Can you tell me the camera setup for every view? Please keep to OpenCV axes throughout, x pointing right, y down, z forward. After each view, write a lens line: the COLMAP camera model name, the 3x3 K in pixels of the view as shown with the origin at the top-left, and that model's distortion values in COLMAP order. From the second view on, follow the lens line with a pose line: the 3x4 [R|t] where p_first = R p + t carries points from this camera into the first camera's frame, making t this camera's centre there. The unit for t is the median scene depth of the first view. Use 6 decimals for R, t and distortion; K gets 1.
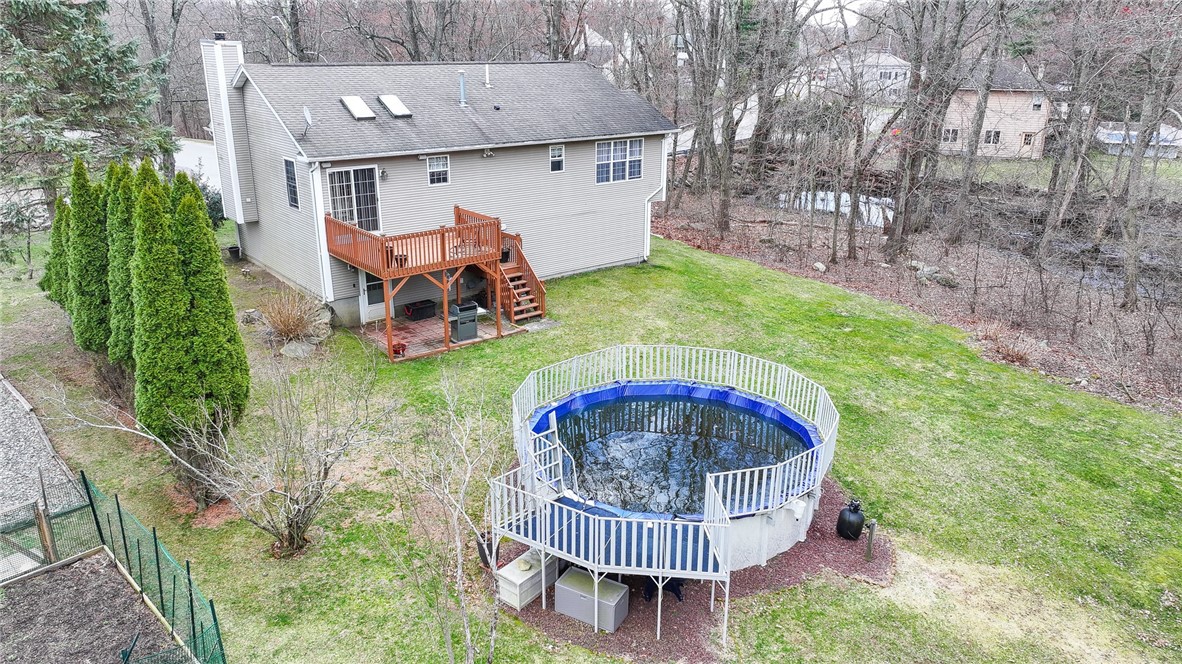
lens RADIAL K [[836.2, 0, 591.0], [0, 836.2, 332.0], [0, 0, 1]] dist [0.008148, 0.001680]
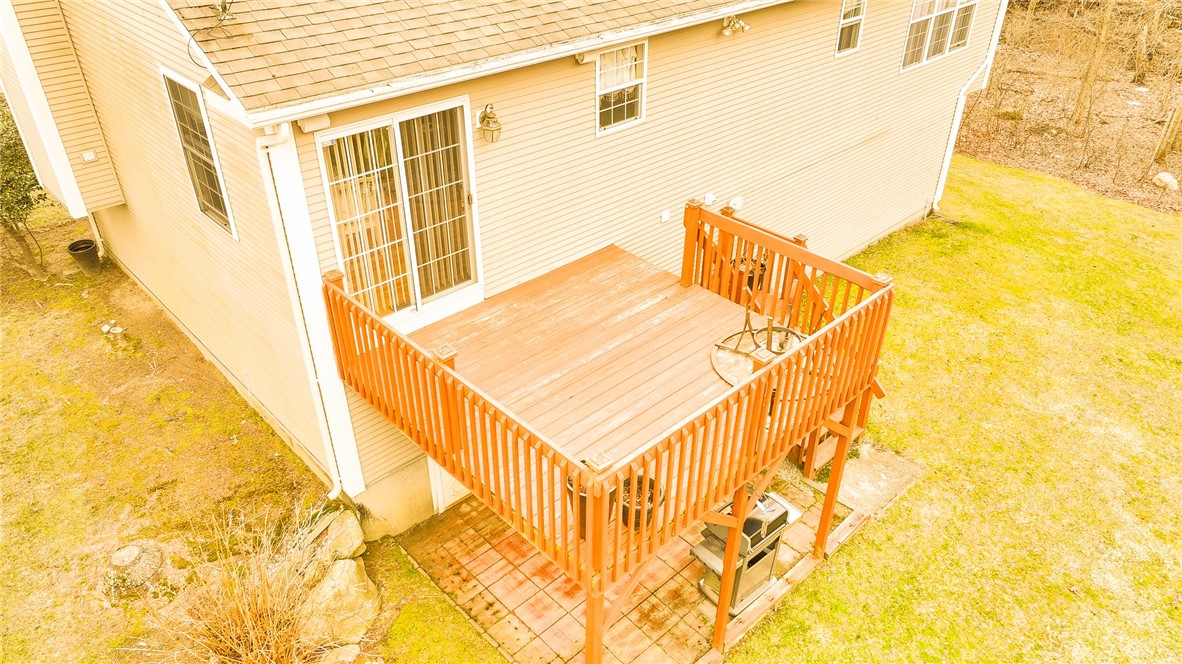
lens RADIAL K [[836.2, 0, 591.0], [0, 836.2, 332.0], [0, 0, 1]] dist [0.008148, 0.001680]
pose [[0.997442, -0.041209, 0.058398, -0.229888], [0.025934, 0.970038, 0.241566, -0.187267], [-0.066603, -0.239434, 0.968626, 0.665326]]
